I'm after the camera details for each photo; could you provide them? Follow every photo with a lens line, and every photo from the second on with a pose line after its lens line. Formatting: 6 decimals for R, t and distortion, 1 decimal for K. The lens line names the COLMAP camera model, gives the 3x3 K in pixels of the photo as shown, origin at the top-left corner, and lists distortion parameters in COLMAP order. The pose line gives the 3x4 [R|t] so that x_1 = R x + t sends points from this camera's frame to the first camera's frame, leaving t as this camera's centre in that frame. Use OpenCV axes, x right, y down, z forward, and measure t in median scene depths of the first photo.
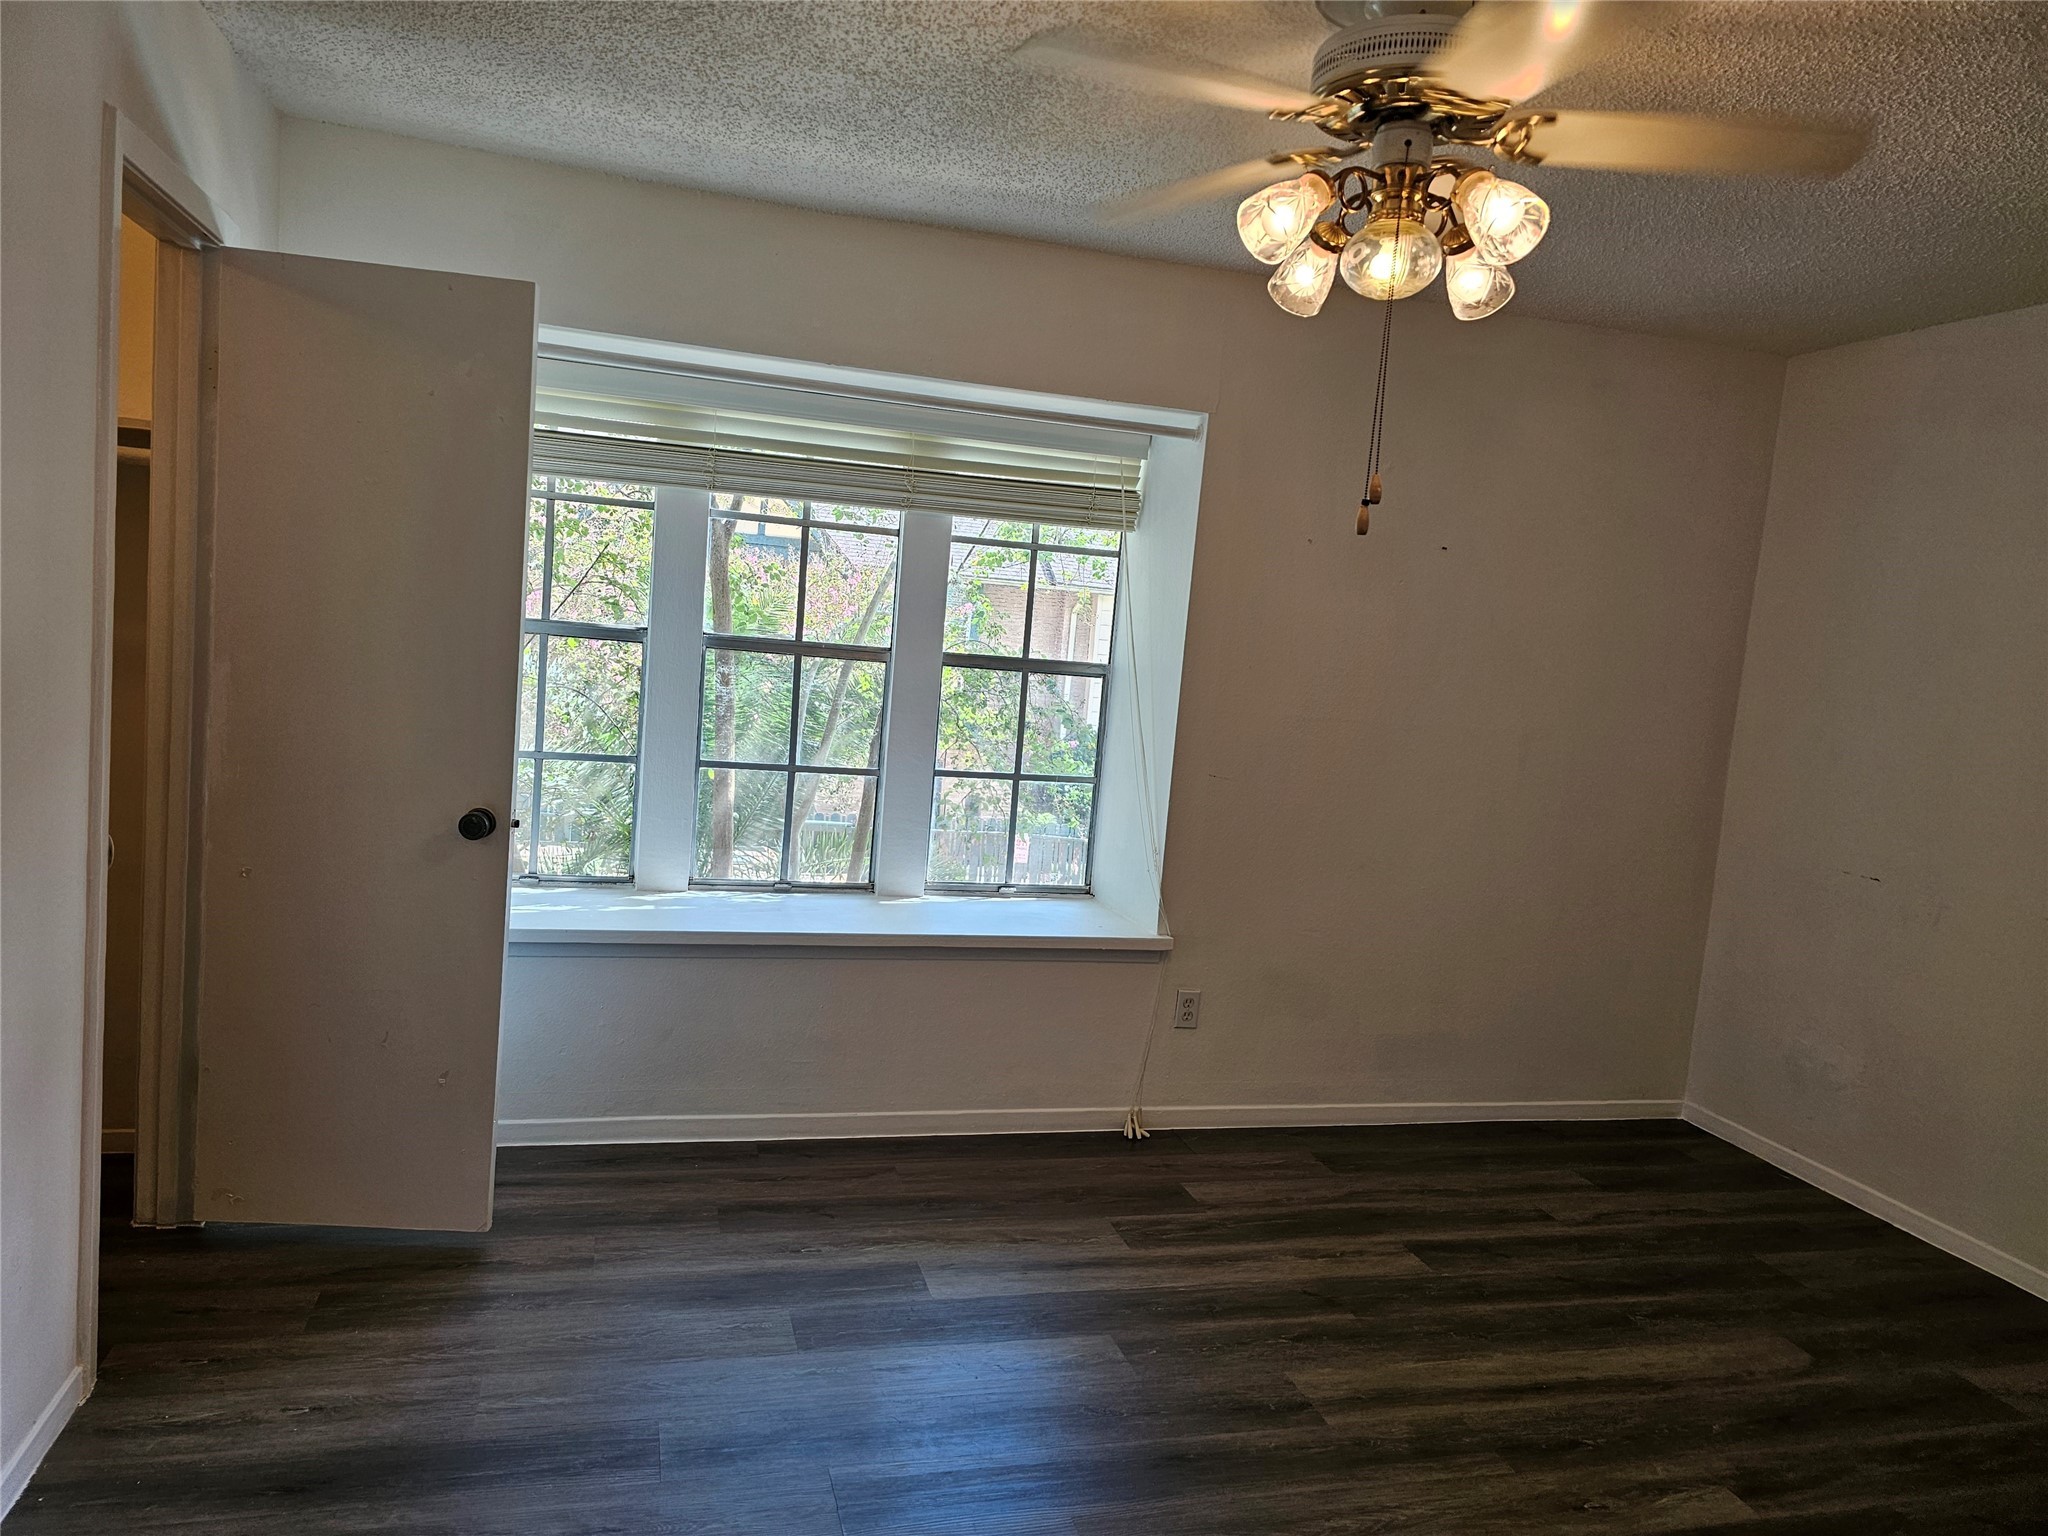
lens RADIAL K [[1375.3, 0, 1024.0], [0, 1375.3, 768.0], [0, 0, 1]] dist [0.065748, -0.060608]
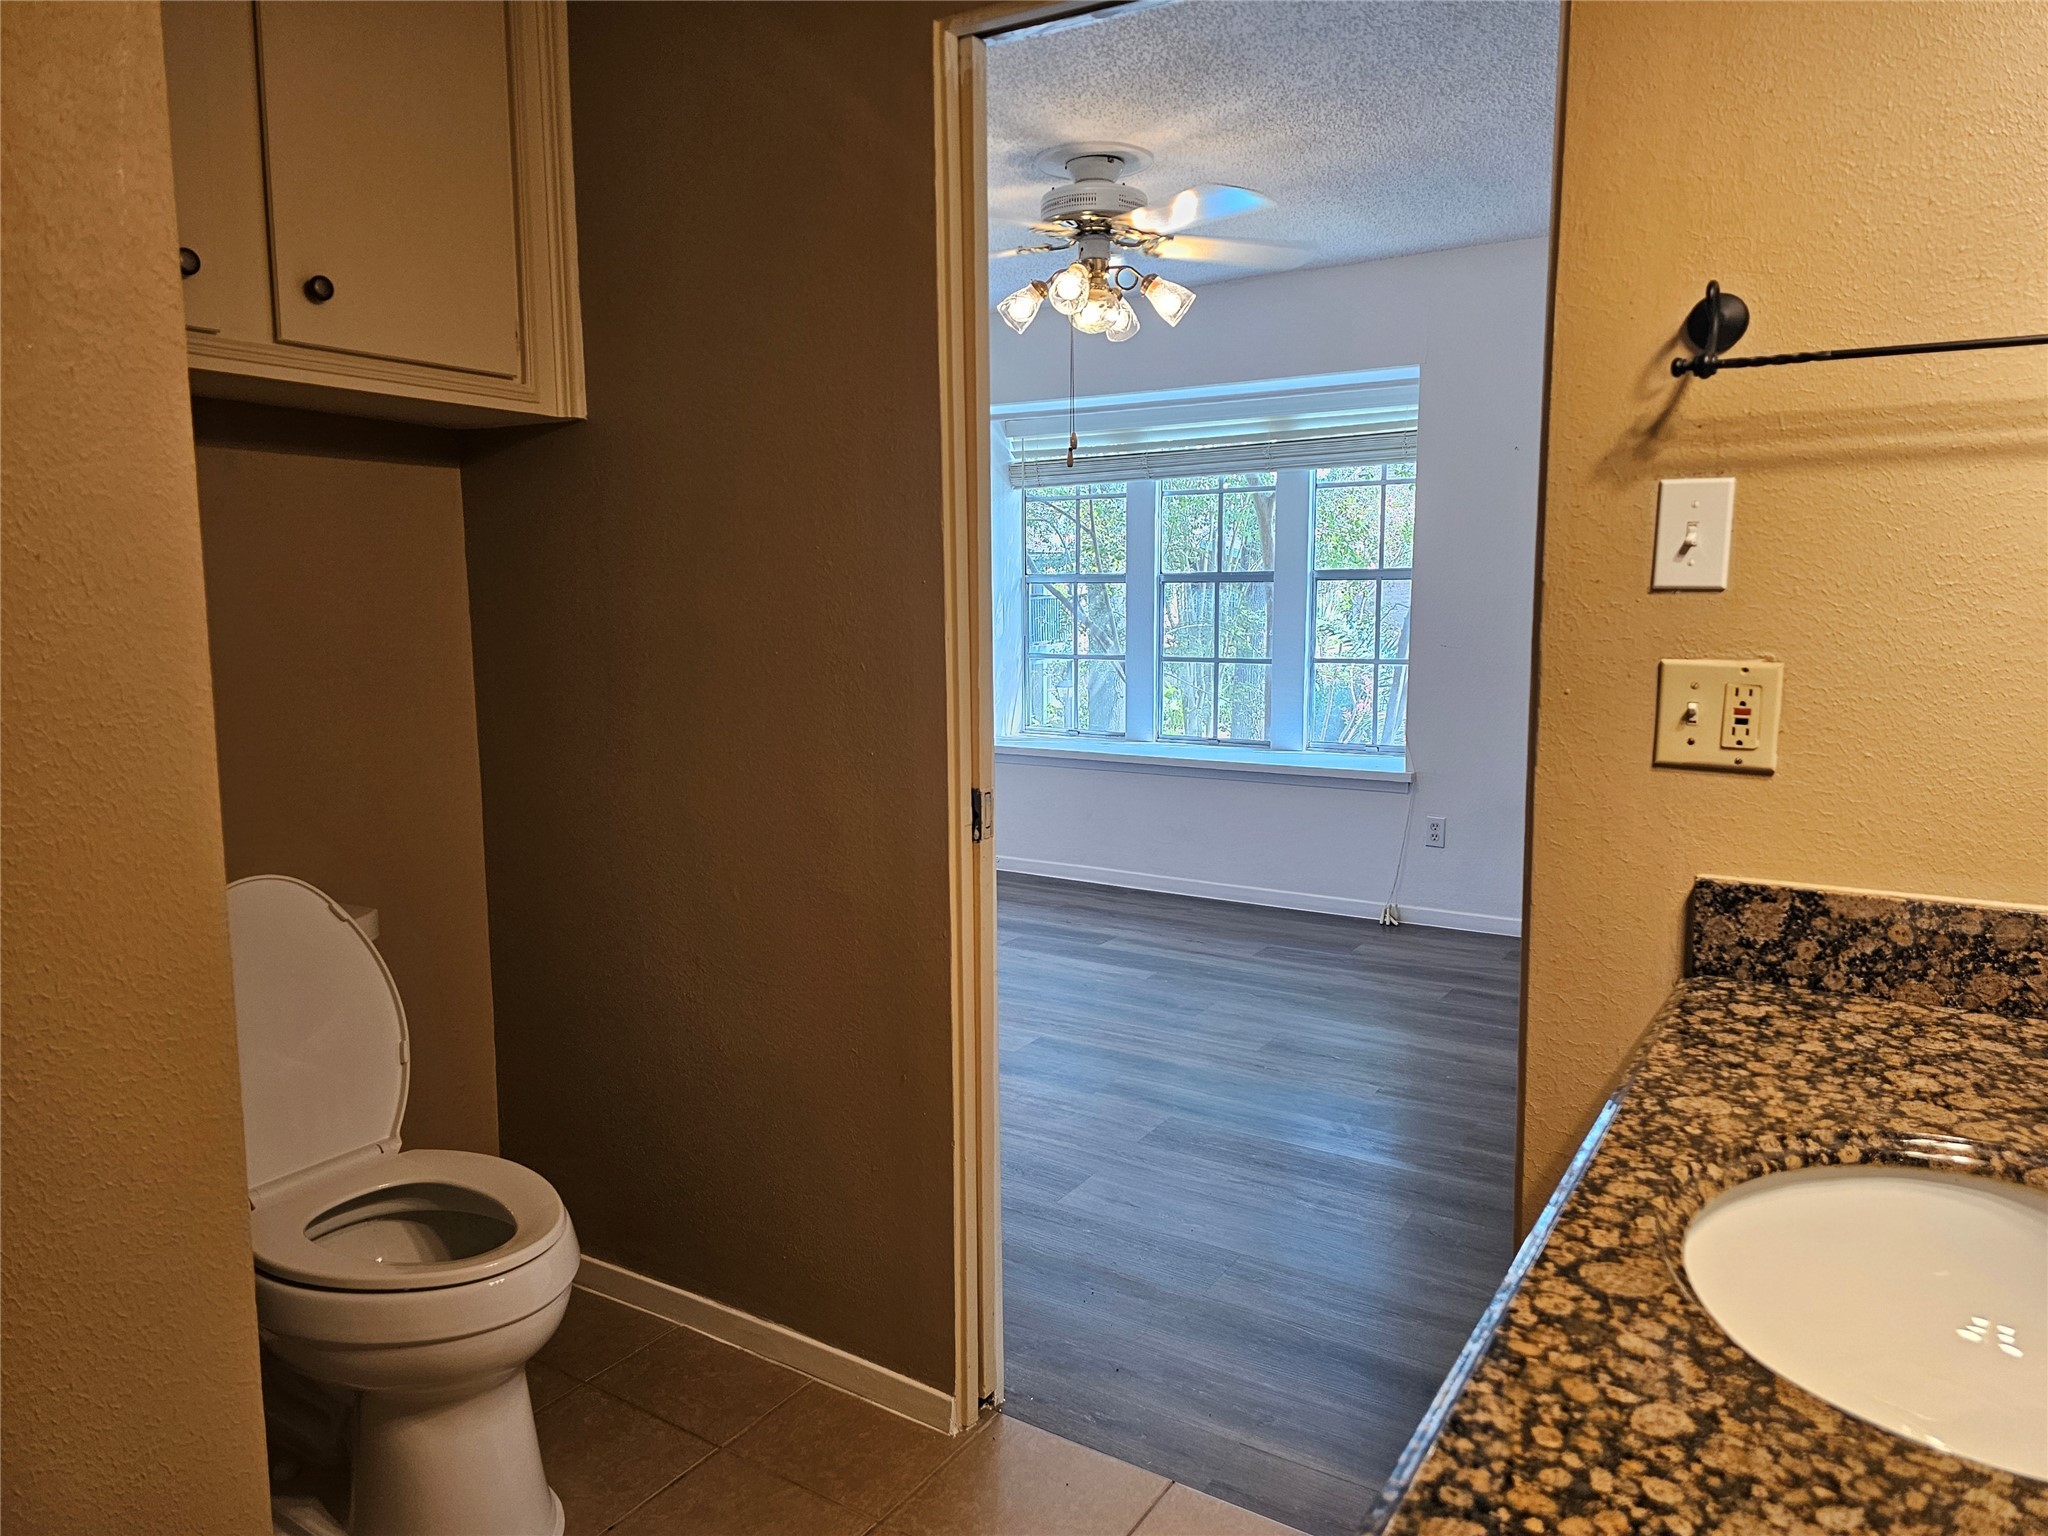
lens RADIAL K [[1375.3, 0, 1024.0], [0, 1375.3, 768.0], [0, 0, 1]] dist [0.065748, -0.060608]
pose [[0.667437, 0.010750, -0.744589, 0.937811], [-0.011456, 0.999926, 0.004167, 0.133847], [0.744578, 0.005748, 0.667510, -0.152920]]
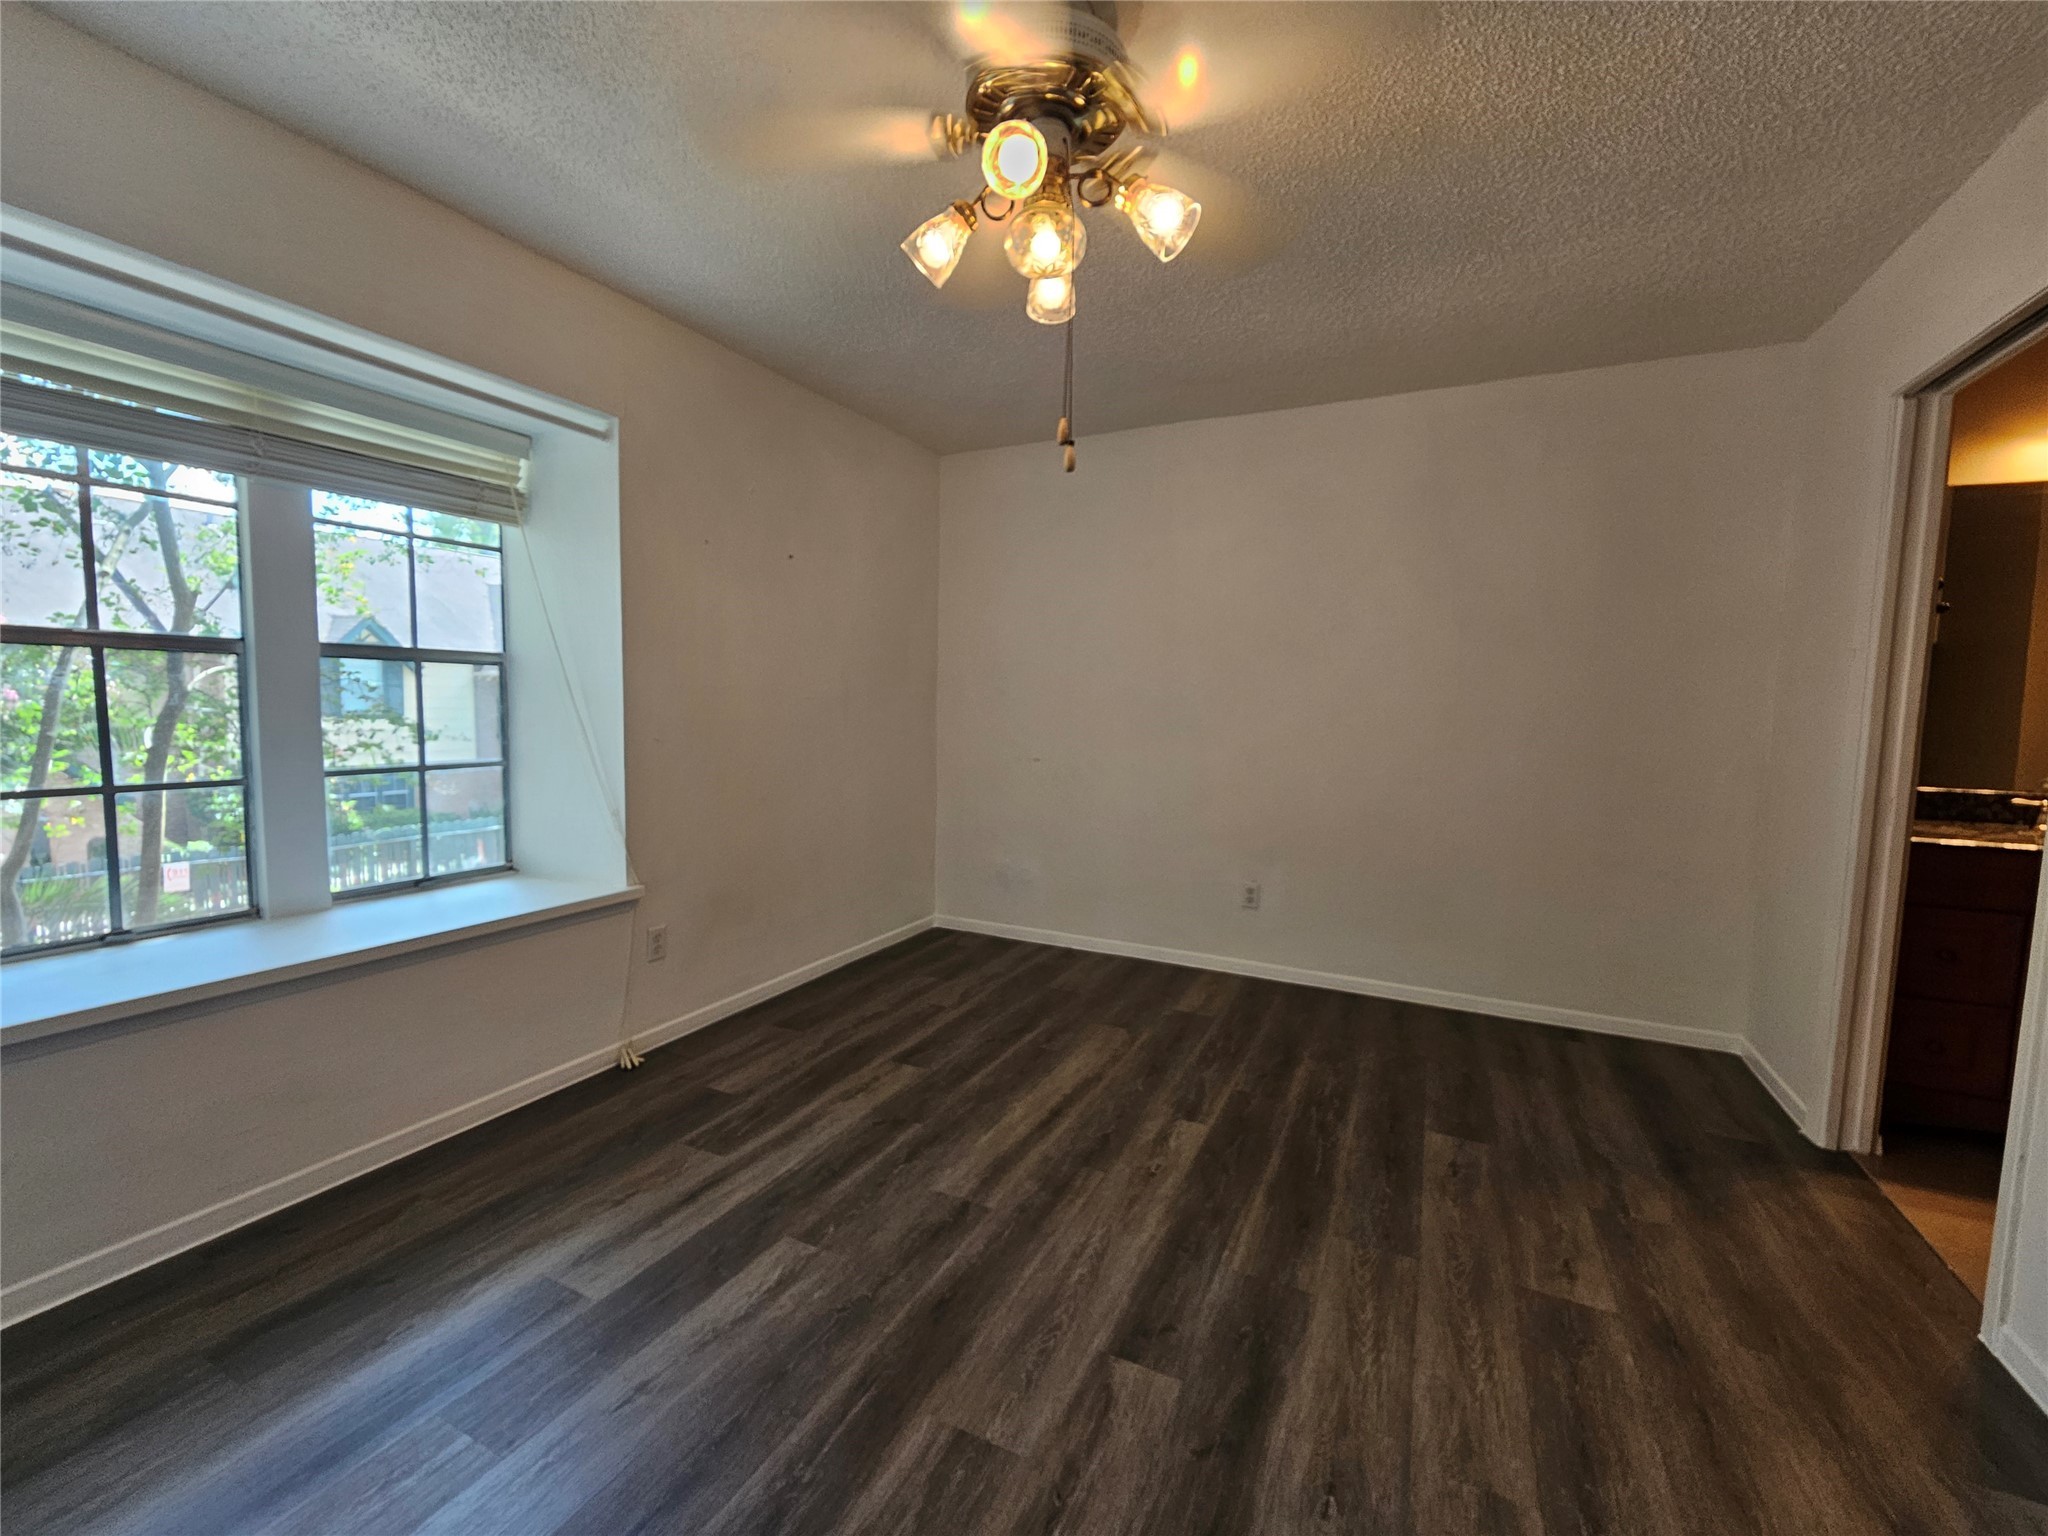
lens RADIAL K [[845.1, 0, 1024.5], [0, 845.1, 774.6], [0, 0, 1]] dist [-0.000438, -0.000366]
pose [[0.667096, -0.131940, 0.733195, -0.204800], [0.111424, 0.990792, 0.076916, 0.015886], [-0.736592, 0.030385, 0.675655, 0.329176]]
